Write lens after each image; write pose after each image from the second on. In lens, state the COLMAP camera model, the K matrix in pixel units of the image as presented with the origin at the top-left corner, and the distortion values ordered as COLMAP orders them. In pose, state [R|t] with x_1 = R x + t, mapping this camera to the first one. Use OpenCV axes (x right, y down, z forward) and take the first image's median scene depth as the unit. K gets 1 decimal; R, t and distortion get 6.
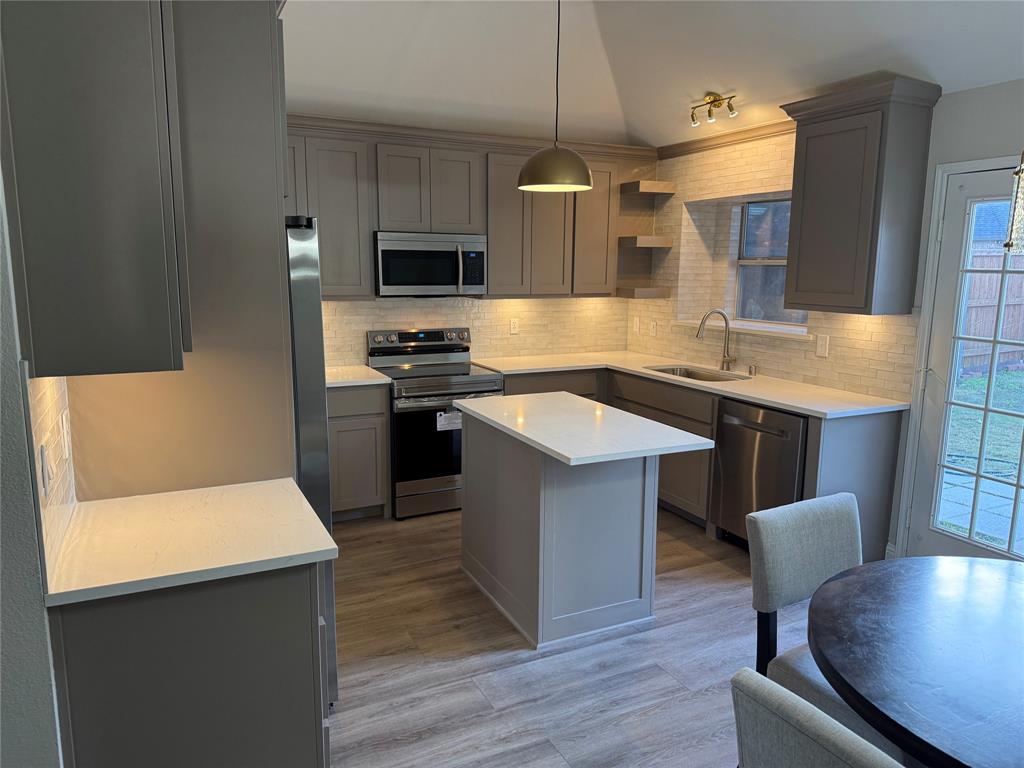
lens RADIAL K [[718.5, 0, 514.1], [0, 718.5, 383.3], [0, 0, 1]] dist [0.033427, -0.029642]
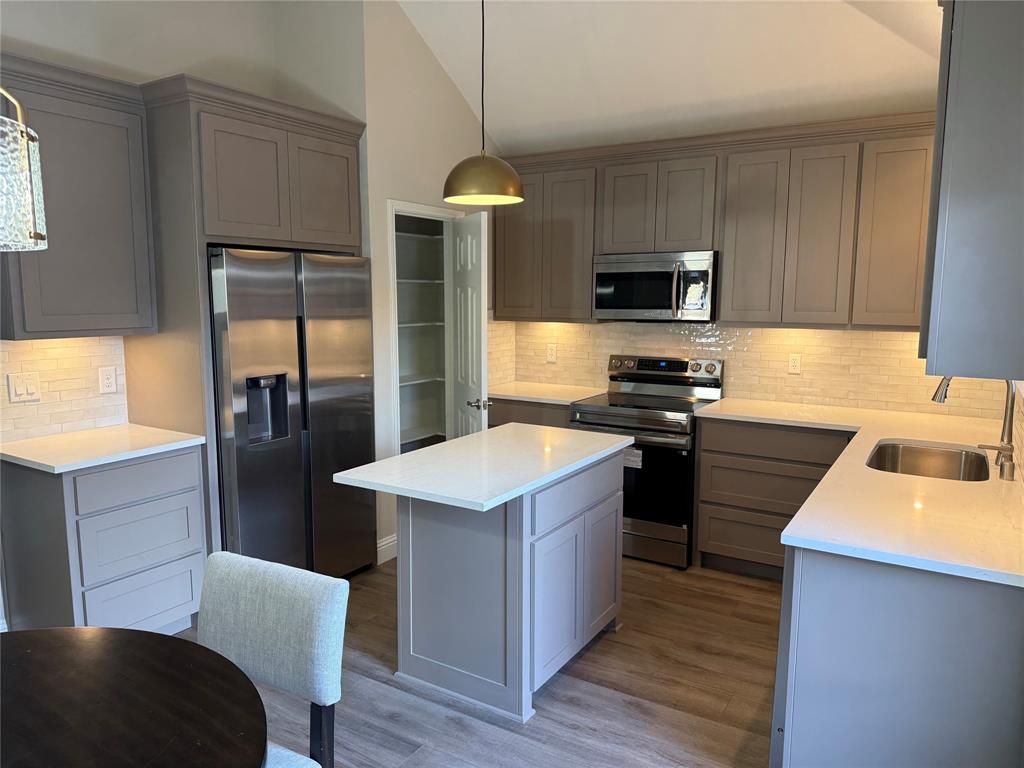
lens RADIAL K [[718.5, 0, 513.4], [0, 718.5, 384.9], [0, 0, 1]] dist [0.033427, -0.029642]
pose [[0.527114, 0.099401, -0.843961, 0.603453], [-0.135139, 0.990302, 0.032233, -0.048439], [0.838981, 0.097061, 0.535435, 0.385033]]
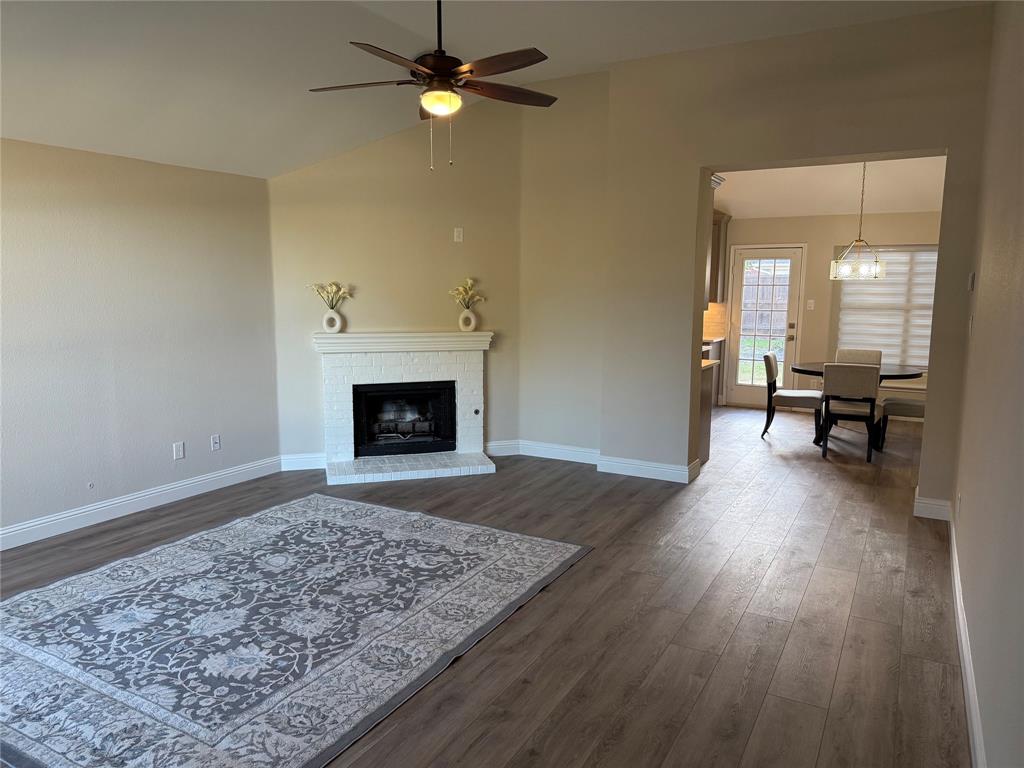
lens RADIAL K [[718.5, 0, 511.4], [0, 718.5, 385.7], [0, 0, 1]] dist [0.033427, -0.029642]
pose [[0.830858, -0.088141, 0.549459, -0.538388], [0.099907, 0.994960, 0.008532, 0.036653], [-0.547442, 0.047806, 0.835477, -0.253949]]
